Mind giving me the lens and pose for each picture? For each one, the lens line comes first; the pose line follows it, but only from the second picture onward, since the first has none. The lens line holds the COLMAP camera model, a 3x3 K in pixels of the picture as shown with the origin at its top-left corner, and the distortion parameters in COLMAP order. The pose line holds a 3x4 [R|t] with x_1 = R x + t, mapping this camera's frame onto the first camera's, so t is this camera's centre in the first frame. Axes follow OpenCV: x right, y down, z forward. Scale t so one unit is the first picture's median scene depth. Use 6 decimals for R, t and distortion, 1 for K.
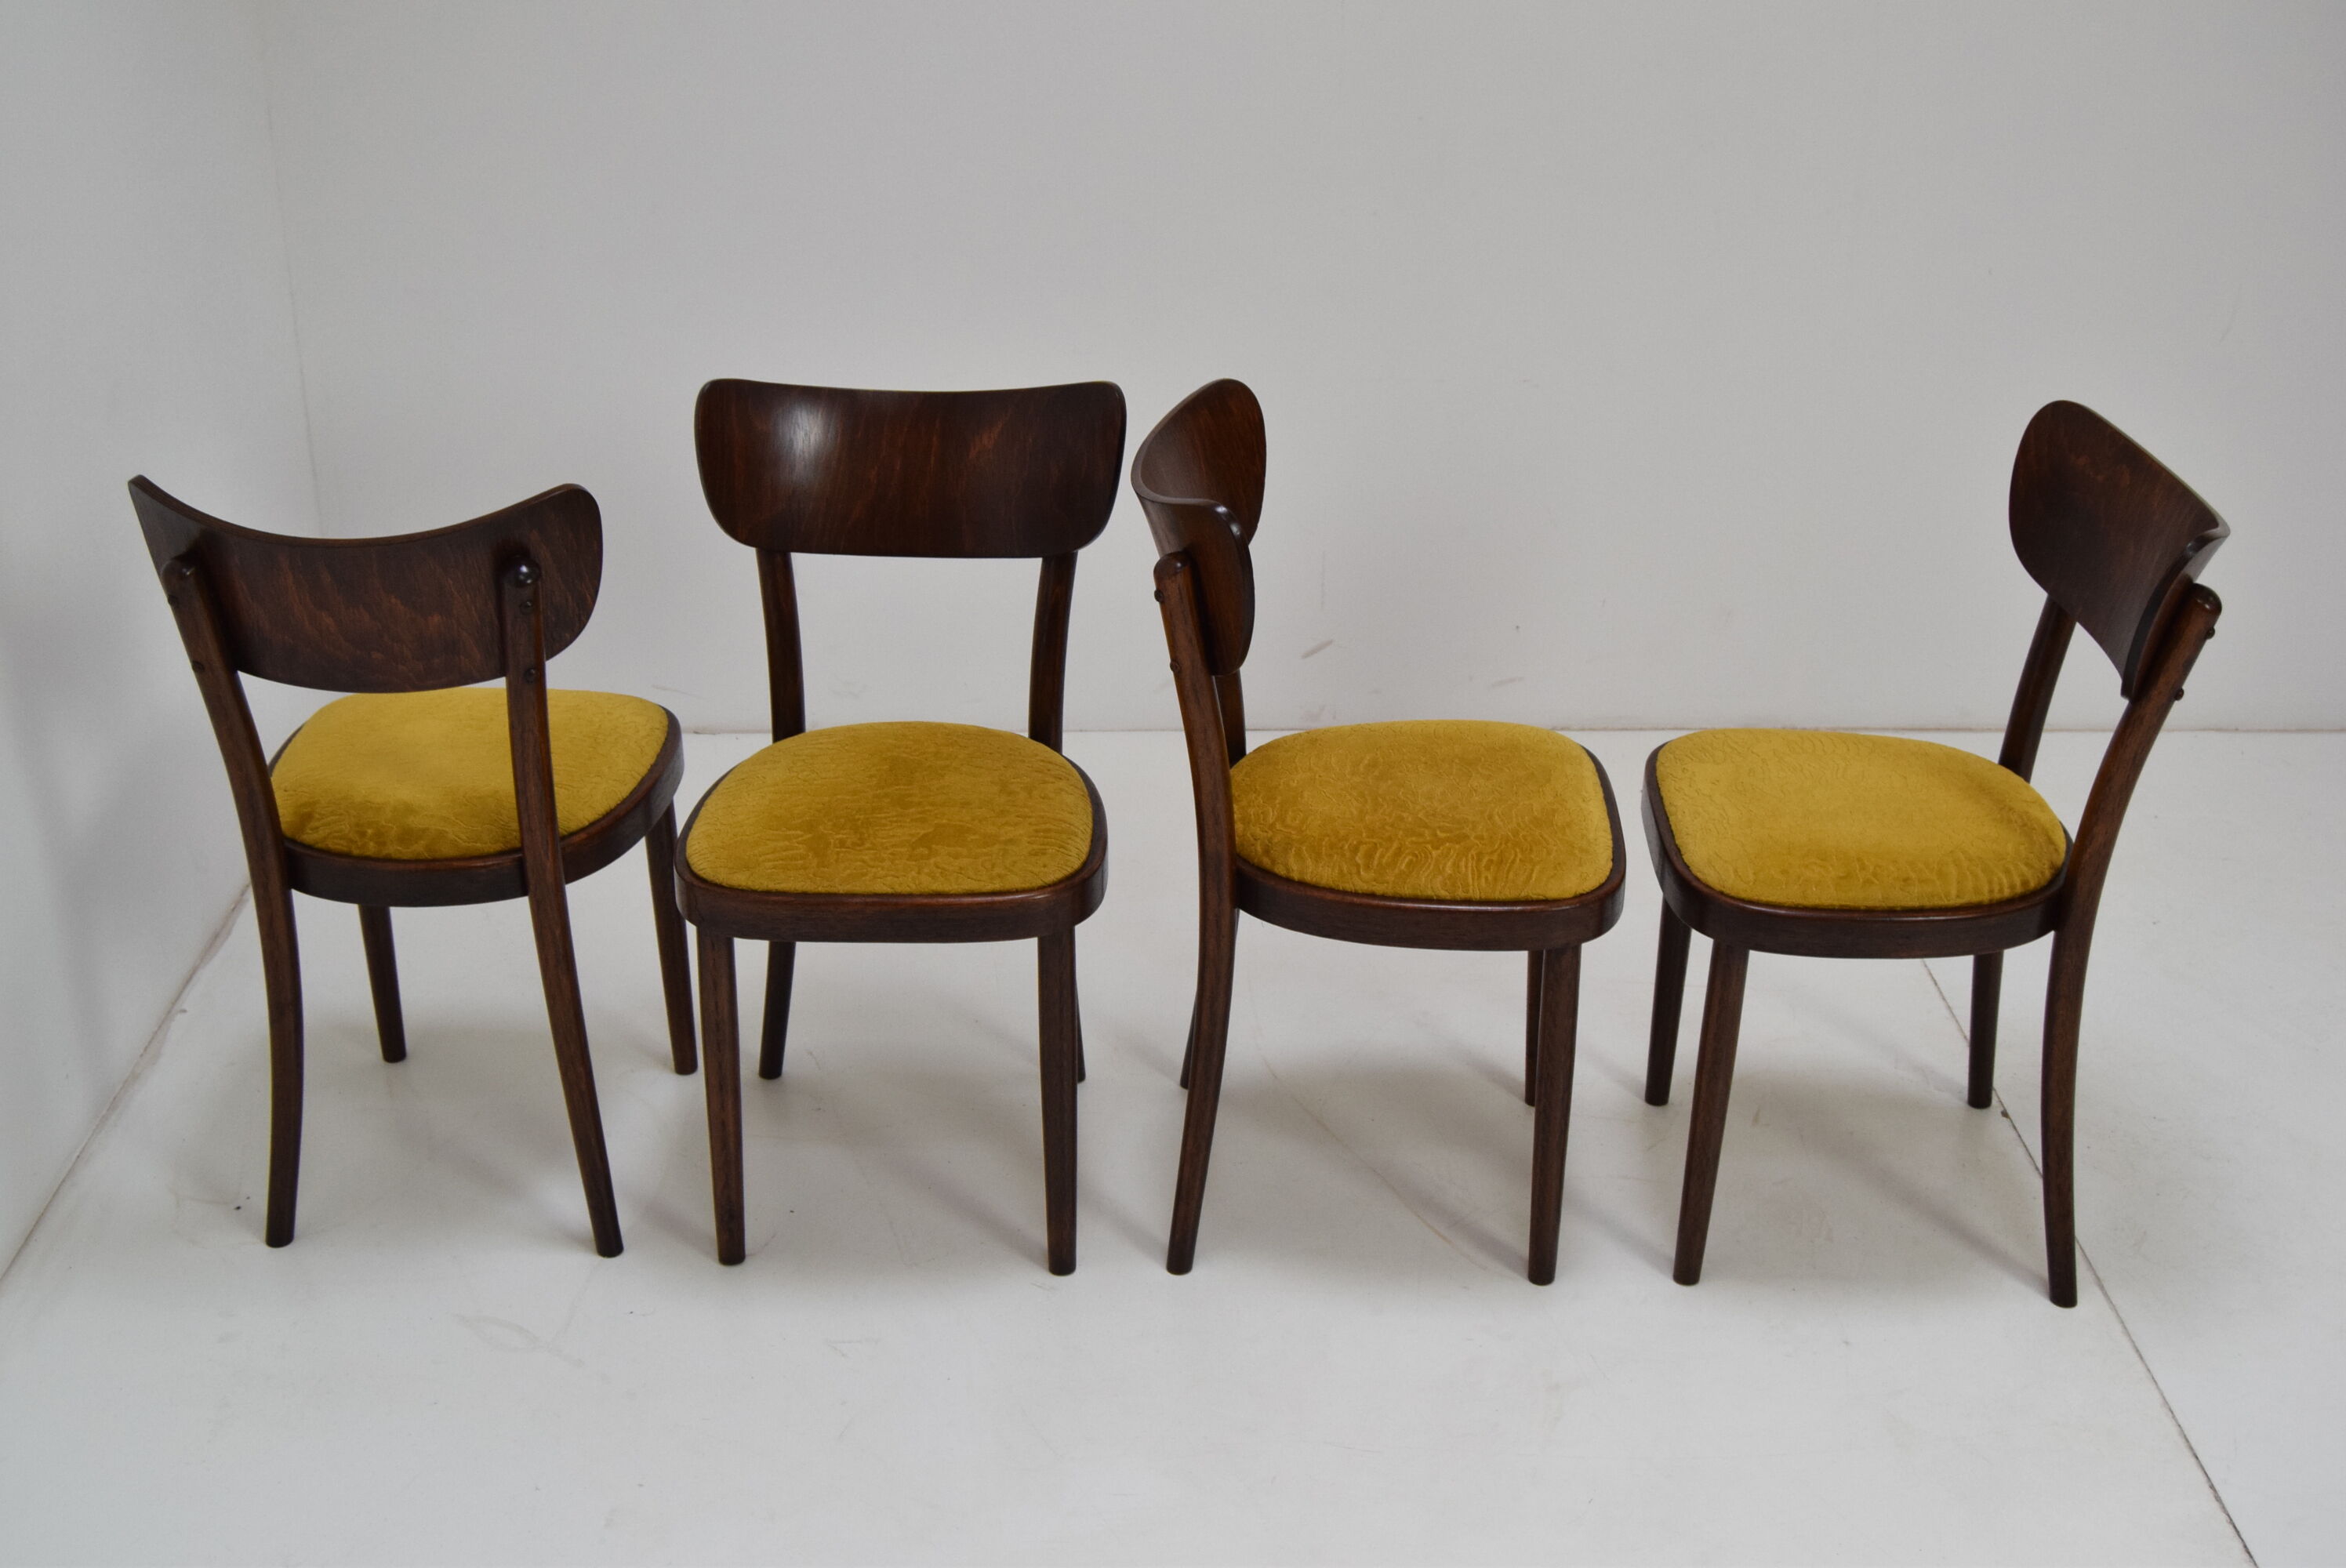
lens RADIAL K [[2655.2, 0, 1172.9], [0, 2655.2, 786.7], [0, 0, 1]] dist [0.005481, 0.000000]
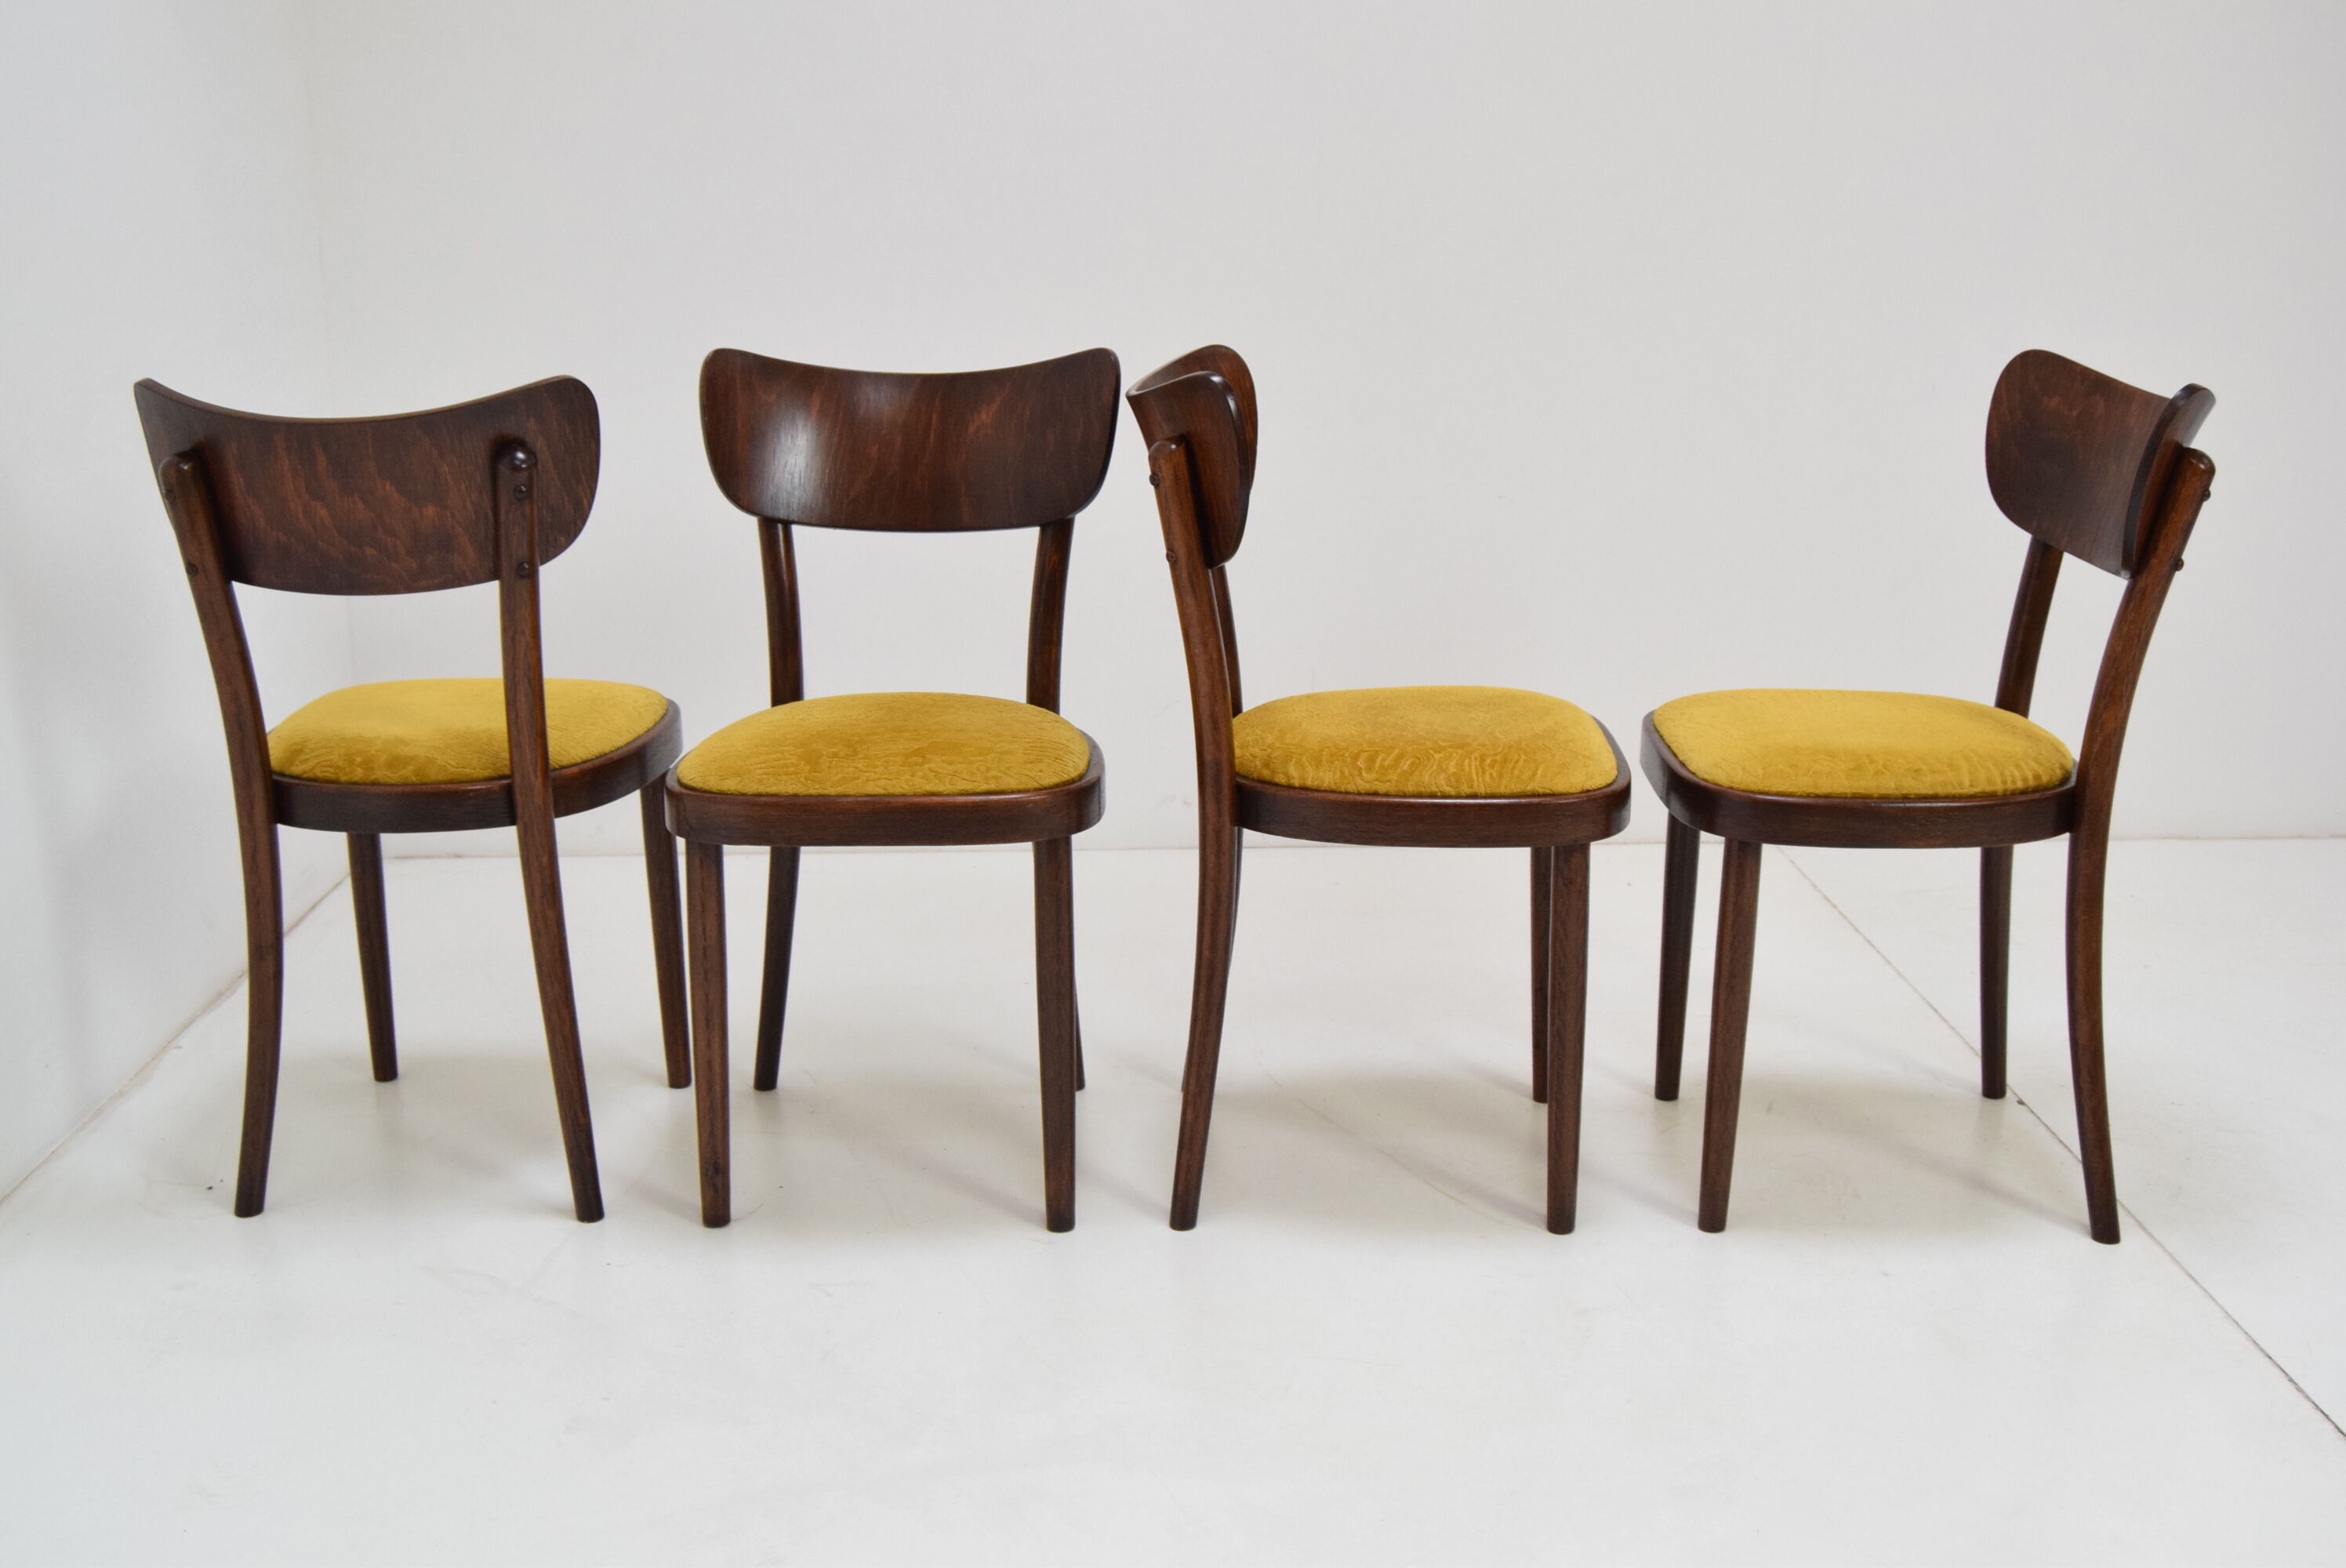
lens RADIAL K [[2388.4, 0, 1172.4], [0, 2388.4, 781.8], [0, 0, 1]] dist [-0.014595, 0.000000]
pose [[0.999933, -0.011334, 0.002424, -0.001715], [0.011588, 0.981933, -0.188873, 0.193529], [-0.000240, 0.188888, 0.981999, 0.128334]]
